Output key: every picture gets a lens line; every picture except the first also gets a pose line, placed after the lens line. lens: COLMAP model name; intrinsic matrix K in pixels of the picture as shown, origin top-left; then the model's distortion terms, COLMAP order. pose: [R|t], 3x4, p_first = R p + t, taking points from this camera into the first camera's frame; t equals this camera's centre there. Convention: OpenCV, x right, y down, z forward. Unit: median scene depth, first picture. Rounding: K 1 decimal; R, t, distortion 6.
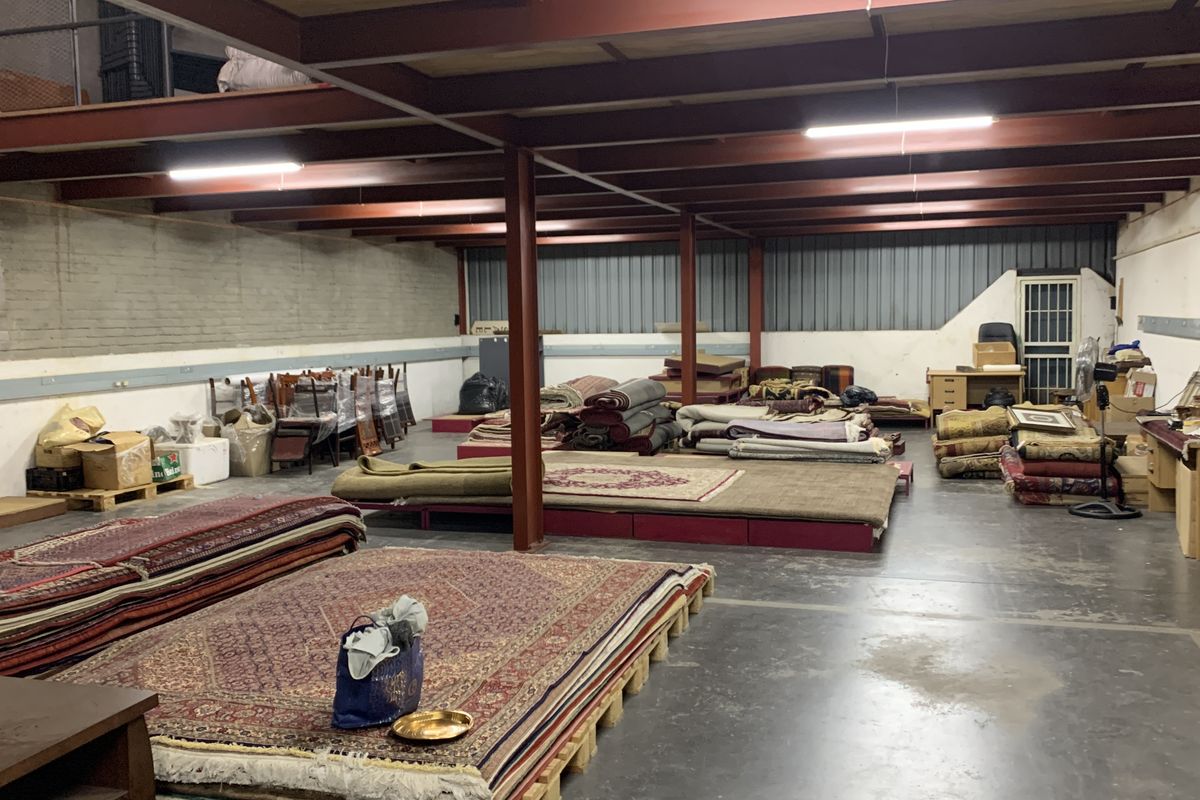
lens RADIAL K [[1071.1, 0, 600.0], [0, 1071.1, 400.0], [0, 0, 1]] dist [0.152975, -0.407451]
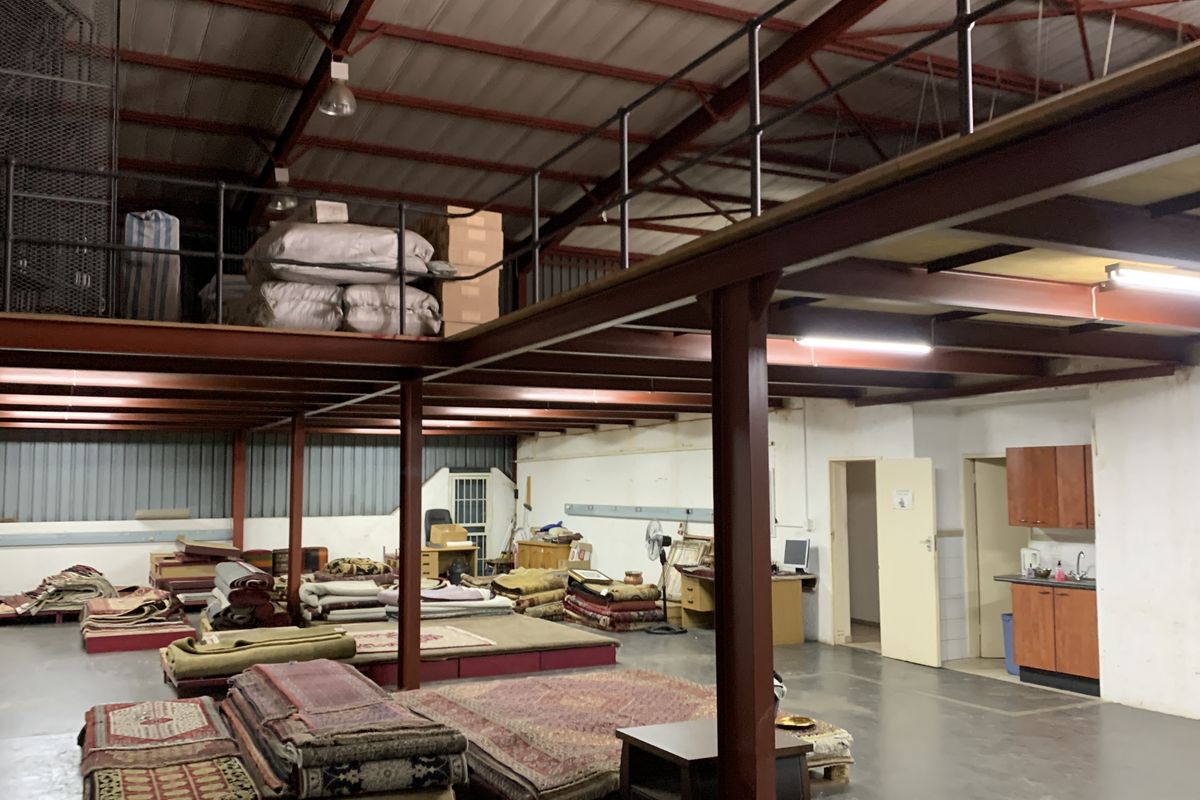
lens RADIAL K [[1071.1, 0, 600.0], [0, 1071.1, 400.0], [0, 0, 1]] dist [0.152975, -0.407451]
pose [[0.718213, 0.066274, 0.692660, -0.401507], [0.051820, 0.987595, -0.148225, -0.000307], [-0.693890, 0.142351, 0.705870, -0.045421]]
